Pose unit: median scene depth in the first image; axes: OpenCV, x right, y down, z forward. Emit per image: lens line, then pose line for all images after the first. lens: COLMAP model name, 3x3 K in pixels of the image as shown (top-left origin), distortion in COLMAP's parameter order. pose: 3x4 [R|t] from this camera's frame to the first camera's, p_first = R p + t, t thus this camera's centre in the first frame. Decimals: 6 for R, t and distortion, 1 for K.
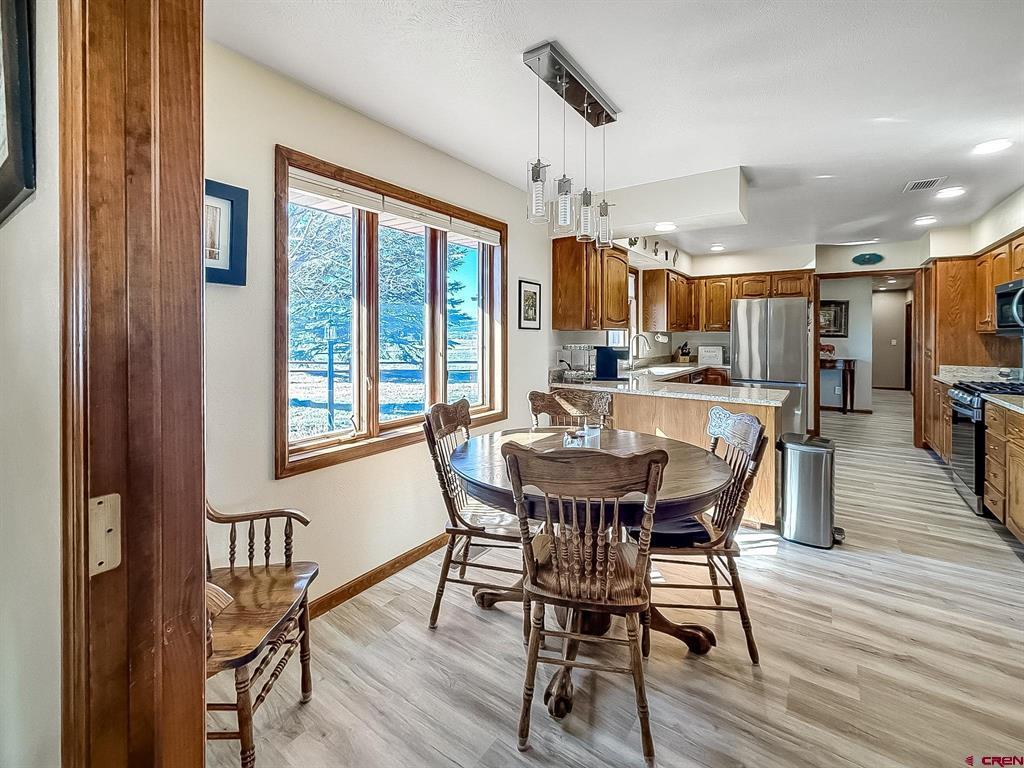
lens RADIAL K [[439.7, 0, 502.6], [0, 439.7, 334.6], [0, 0, 1]] dist [-0.008831, 0.001739]
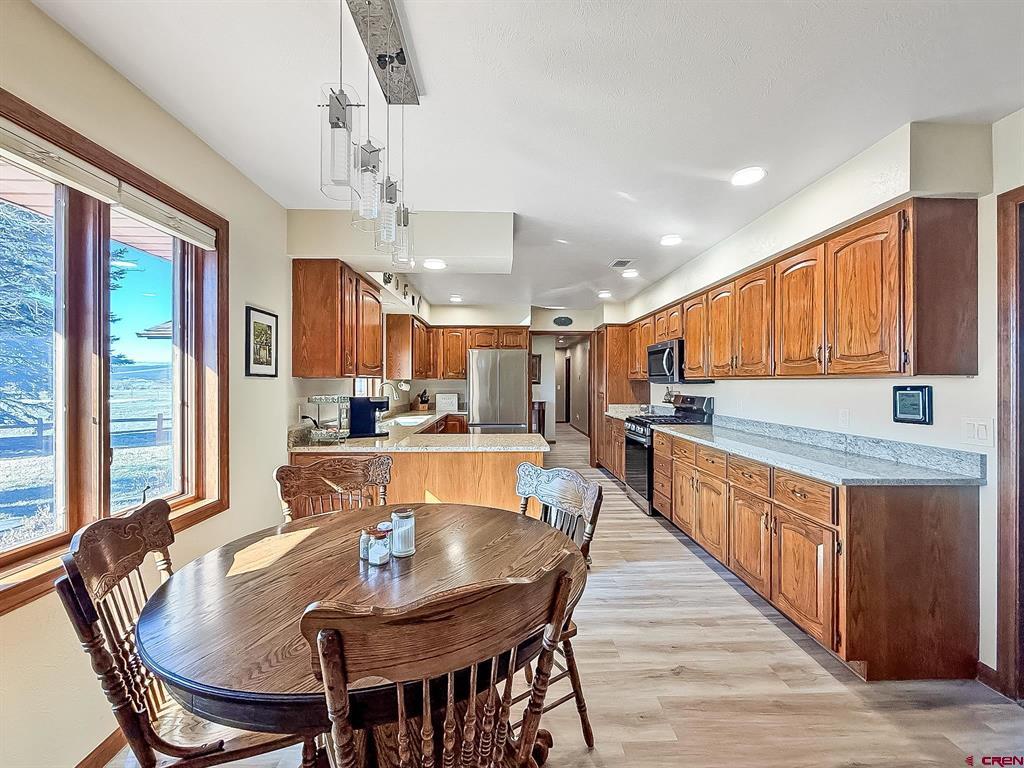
lens RADIAL K [[426.1, 0, 511.3], [0, 426.1, 379.5], [0, 0, 1]] dist [-0.003268, 0.000144]
pose [[0.790117, -0.001683, 0.612954, -0.041383], [0.006129, 0.999968, -0.005155, -0.001066], [-0.612925, 0.007830, 0.790102, 0.190385]]
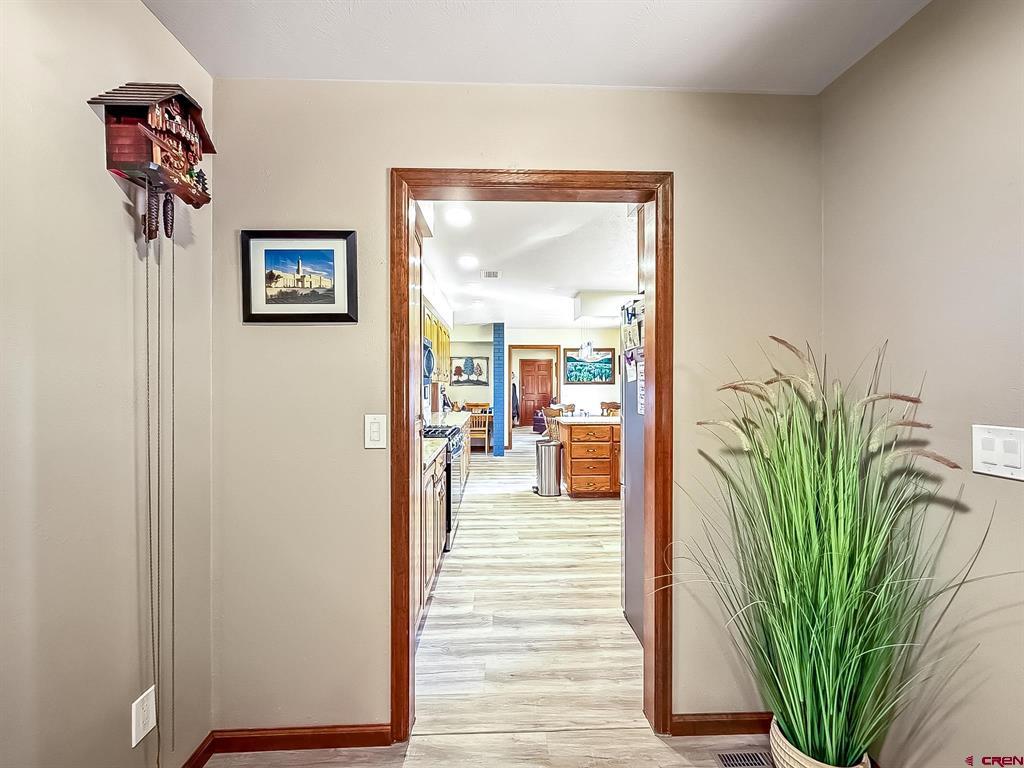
lens RADIAL K [[426.1, 0, 514.5], [0, 426.1, 388.7], [0, 0, 1]] dist [-0.003268, 0.000144]
pose [[-0.777890, 0.000925, -0.628399, 1.530846], [-0.006183, 0.999939, 0.009126, 0.004508], [0.628370, 0.010985, -0.777837, 1.821345]]
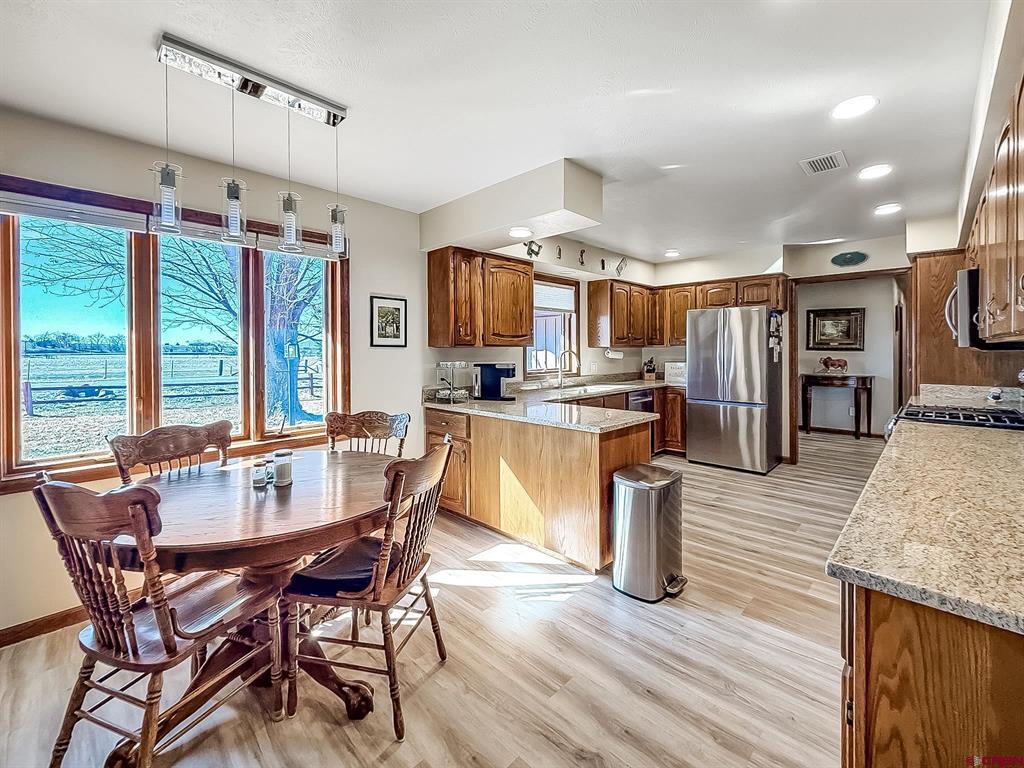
lens RADIAL K [[426.1, 0, 505.2], [0, 426.1, 356.8], [0, 0, 1]] dist [-0.003268, 0.000144]
pose [[0.988160, -0.008752, -0.153178, 0.435814], [0.010844, 0.999859, 0.012829, 0.000679], [0.153044, -0.014338, 0.988115, 0.107704]]
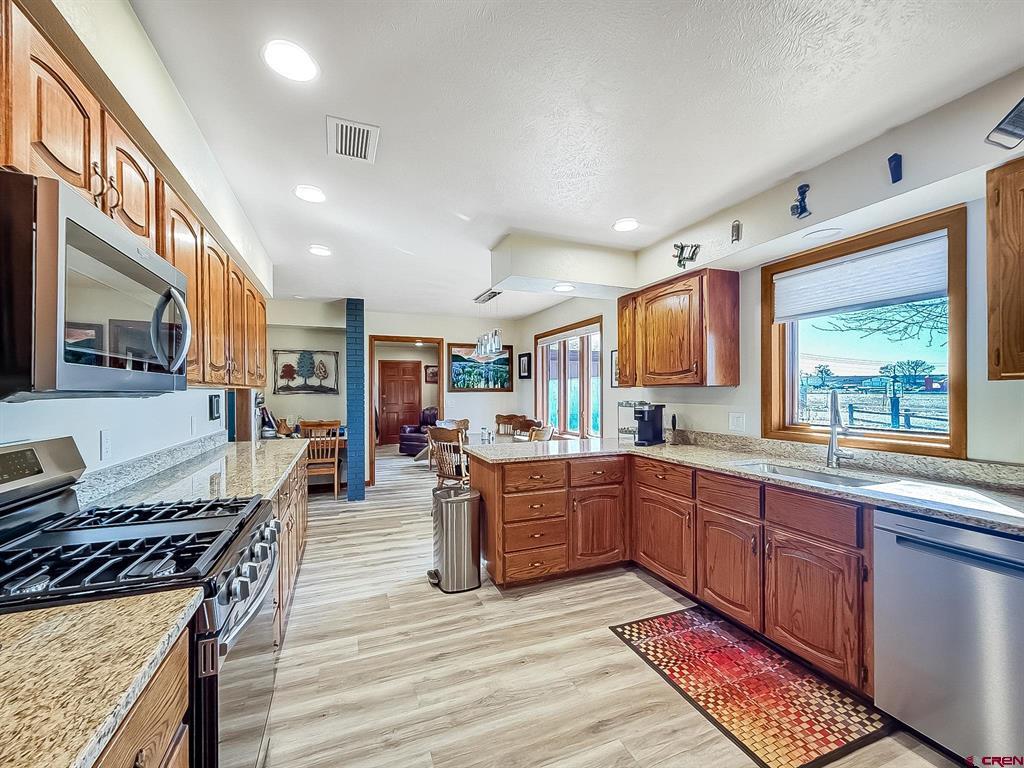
lens RADIAL K [[426.1, 0, 519.0], [0, 426.1, 396.5], [0, 0, 1]] dist [-0.003268, 0.000144]
pose [[-0.516967, 0.004880, -0.855991, 1.185166], [-0.003068, 0.999967, 0.007553, 0.005438], [0.856000, 0.006531, -0.516935, 1.312217]]
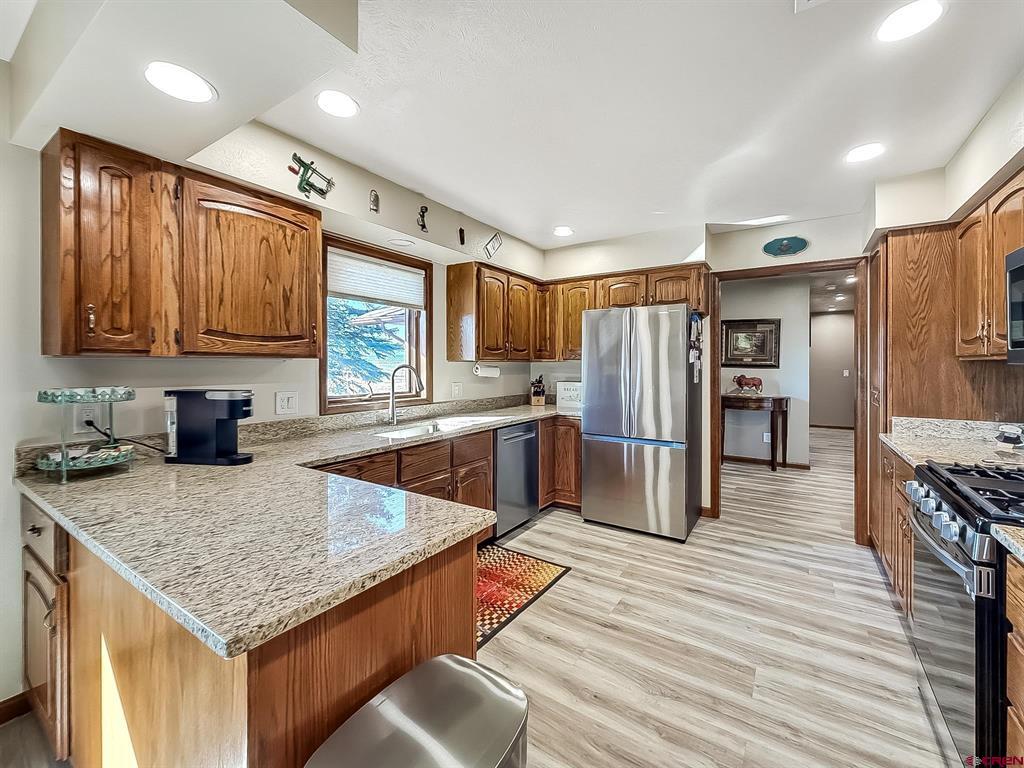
lens RADIAL K [[426.1, 0, 501.8], [0, 426.1, 368.0], [0, 0, 1]] dist [-0.003268, 0.000144]
pose [[0.999488, -0.004251, 0.031698, 0.585449], [0.004074, 0.999976, 0.005650, 0.001302], [-0.031721, -0.005518, 0.999482, 0.569813]]
